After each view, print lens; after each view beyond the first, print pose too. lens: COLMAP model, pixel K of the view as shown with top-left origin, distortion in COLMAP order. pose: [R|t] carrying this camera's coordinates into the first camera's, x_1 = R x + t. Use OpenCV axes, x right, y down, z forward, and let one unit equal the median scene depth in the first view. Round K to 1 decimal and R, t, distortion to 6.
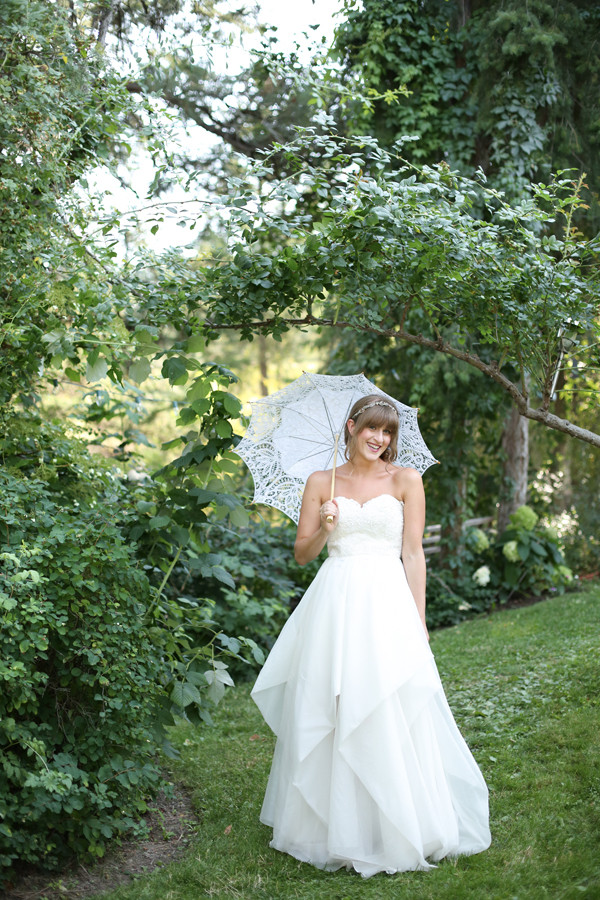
lens RADIAL K [[1214.8, 0, 300.0], [0, 1214.8, 450.0], [0, 0, 1]] dist [-0.103857, -0.031660]
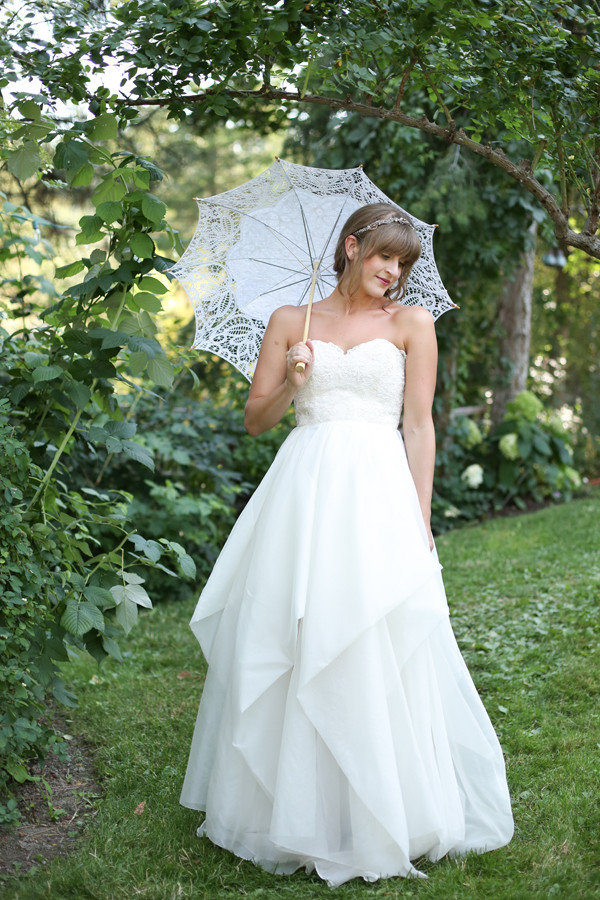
lens RADIAL K [[1316.8, 0, 300.0], [0, 1316.8, 450.0], [0, 0, 1]] dist [-0.096094, -0.029947]
pose [[0.999193, 0.016880, 0.036436, 0.002510], [-0.019555, 0.997040, 0.074361, 0.035931], [-0.035073, -0.075013, 0.996566, 0.192446]]
